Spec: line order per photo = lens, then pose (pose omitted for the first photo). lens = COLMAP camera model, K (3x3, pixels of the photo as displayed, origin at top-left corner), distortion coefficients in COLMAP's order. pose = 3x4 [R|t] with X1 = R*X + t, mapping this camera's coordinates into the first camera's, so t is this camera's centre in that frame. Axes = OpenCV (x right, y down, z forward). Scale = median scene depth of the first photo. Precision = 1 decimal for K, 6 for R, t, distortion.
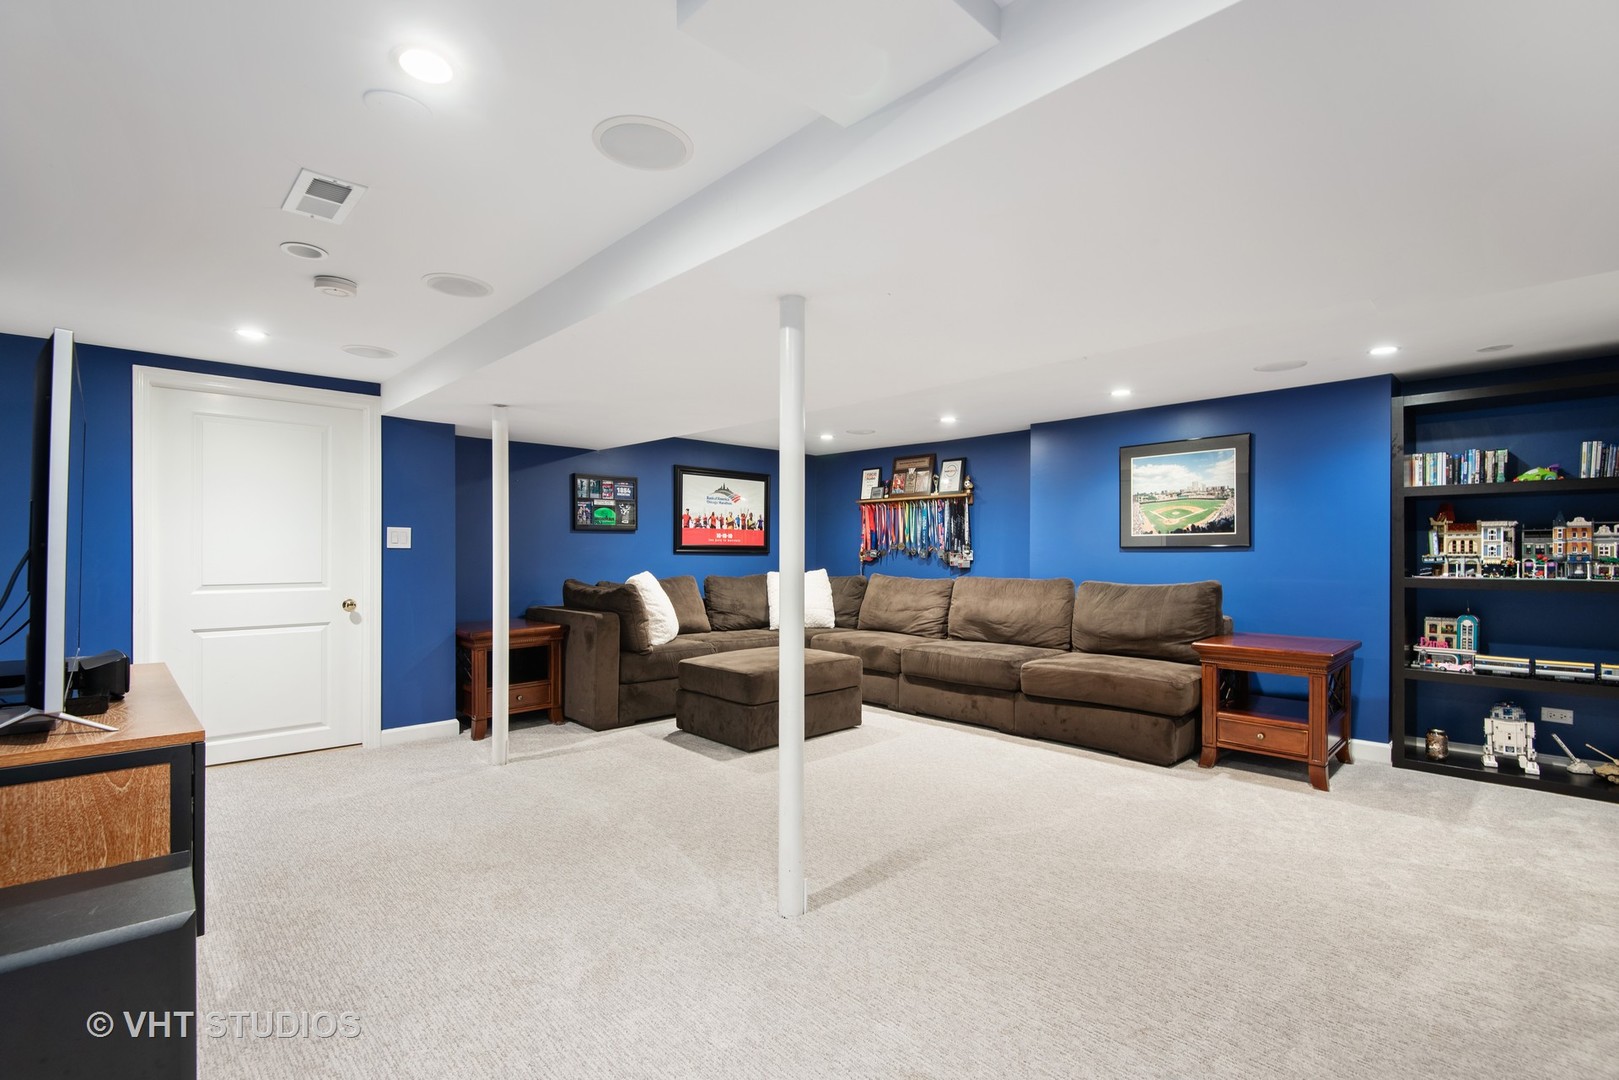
lens RADIAL K [[743.1, 0, 796.8], [0, 743.1, 542.8], [0, 0, 1]] dist [0.003401, -0.001688]
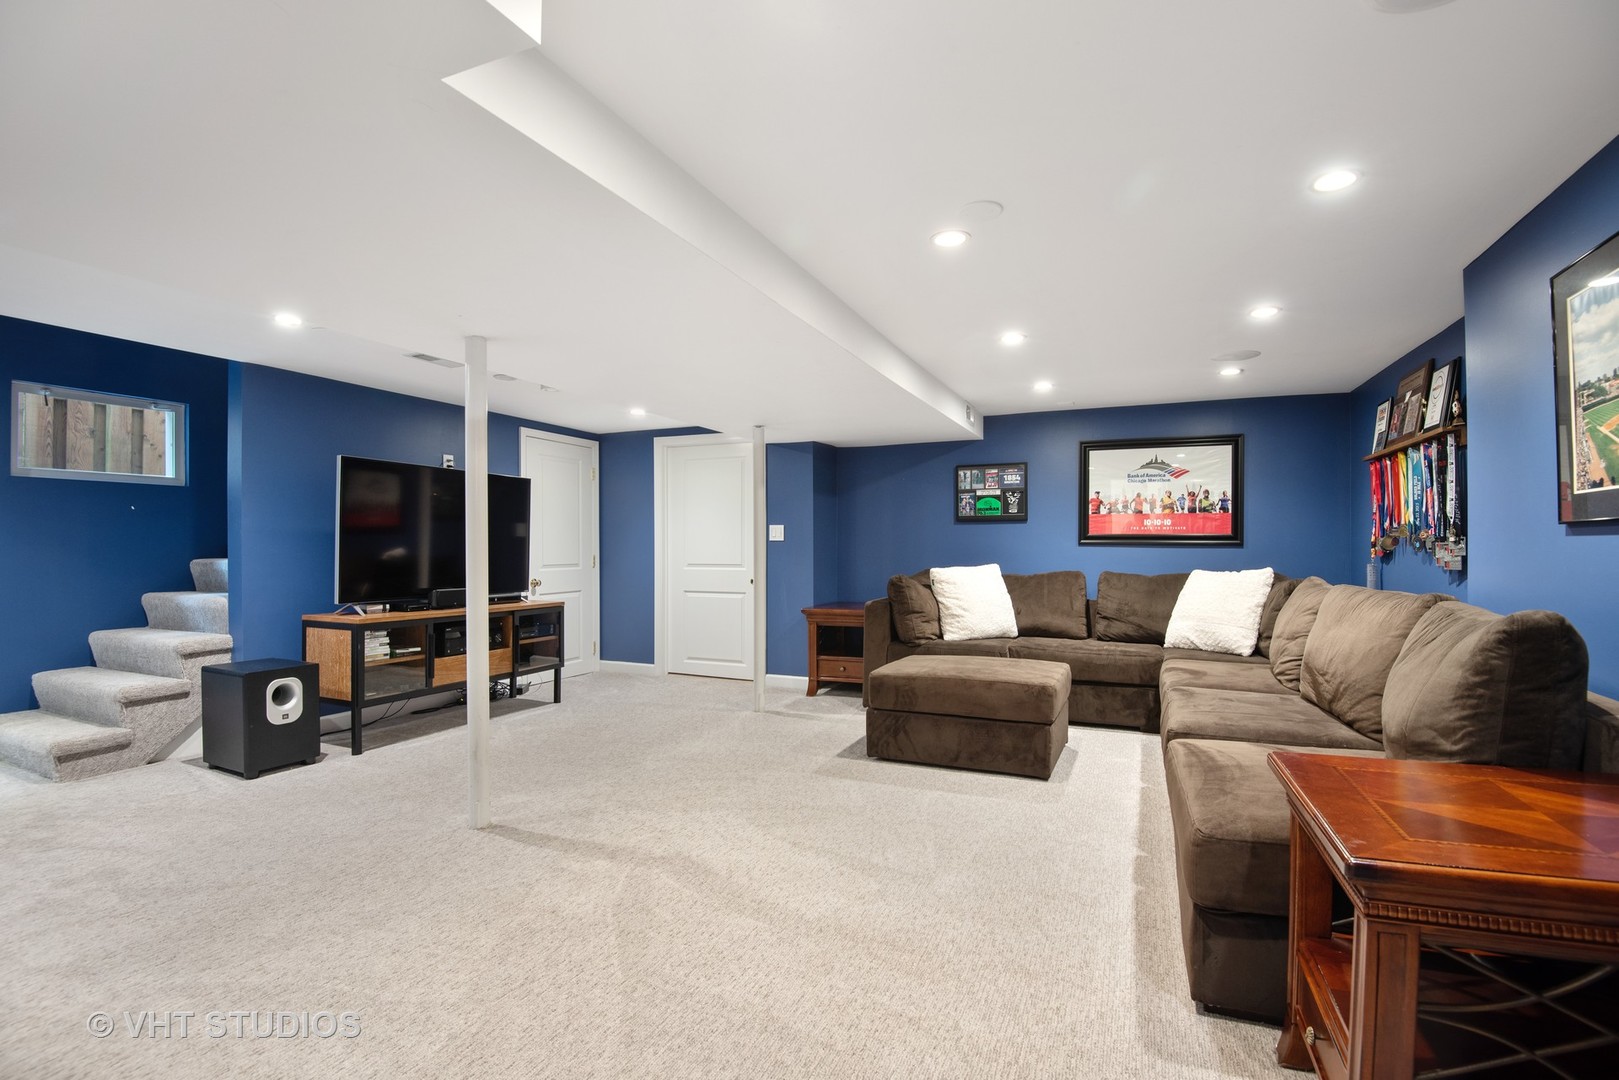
lens RADIAL K [[743.1, 0, 803.2], [0, 743.1, 545.3], [0, 0, 1]] dist [0.003401, -0.001688]
pose [[0.408451, -0.002679, -0.912776, 0.513702], [0.011900, 0.999926, 0.002390, 0.009482], [0.912703, -0.011838, 0.408453, 0.376766]]
